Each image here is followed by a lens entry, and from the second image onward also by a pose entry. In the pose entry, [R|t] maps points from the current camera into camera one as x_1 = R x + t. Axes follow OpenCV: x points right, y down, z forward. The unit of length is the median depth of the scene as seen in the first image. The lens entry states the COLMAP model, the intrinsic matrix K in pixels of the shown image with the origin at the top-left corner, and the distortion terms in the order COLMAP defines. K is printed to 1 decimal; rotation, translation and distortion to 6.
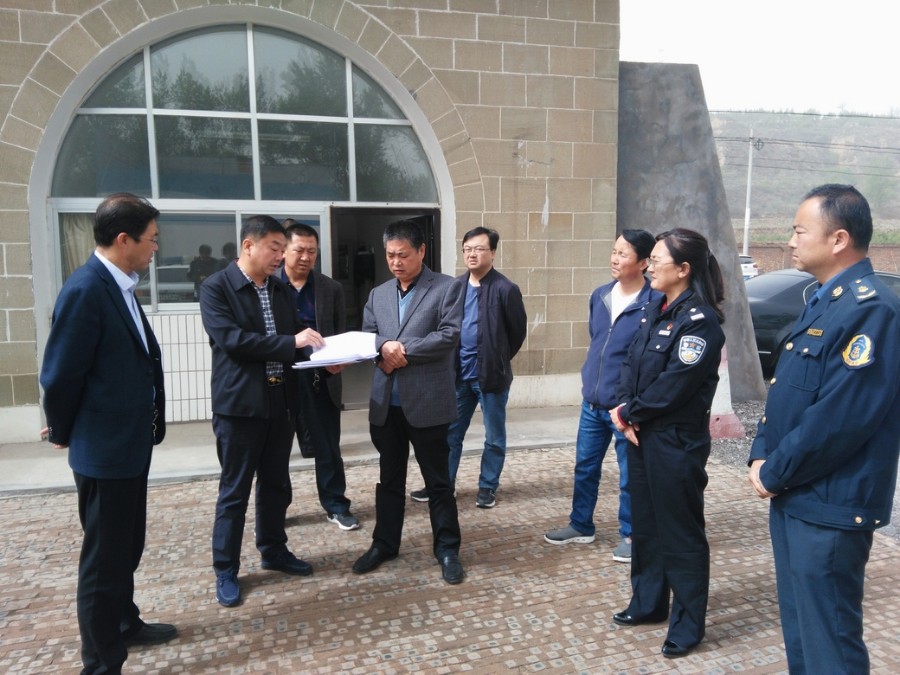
lens RADIAL K [[685.2, 0, 444.9], [0, 685.2, 344.2], [0, 0, 1]] dist [-0.043075, -0.043593]
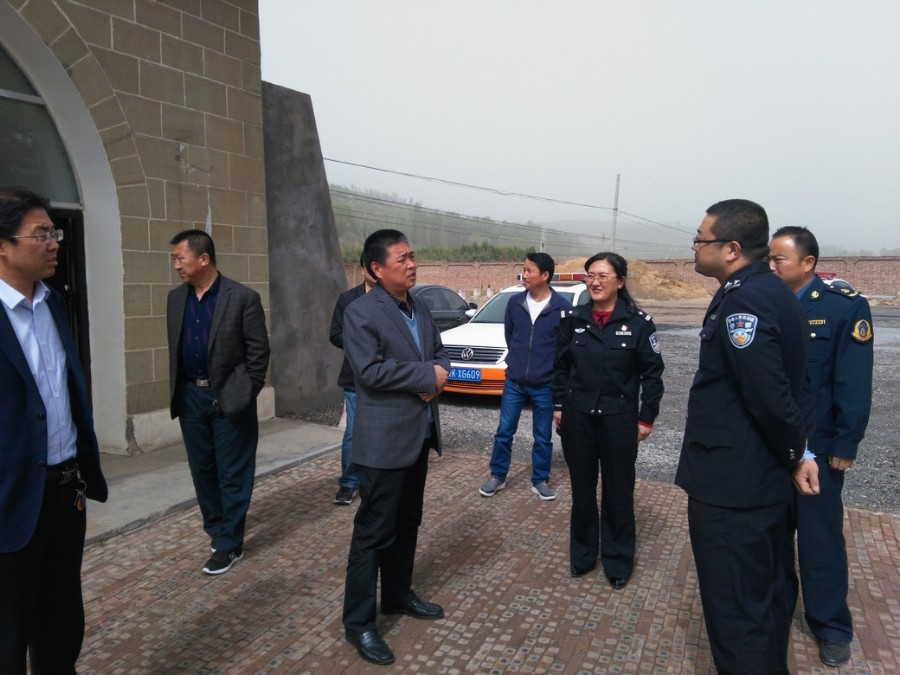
lens RADIAL K [[685.2, 0, 447.6], [0, 685.2, 335.0], [0, 0, 1]] dist [-0.043075, -0.043593]
pose [[0.672232, -0.046364, 0.738887, -0.329753], [0.077017, 0.997001, -0.007510, -0.008774], [-0.736324, 0.061955, 0.673787, 0.145617]]
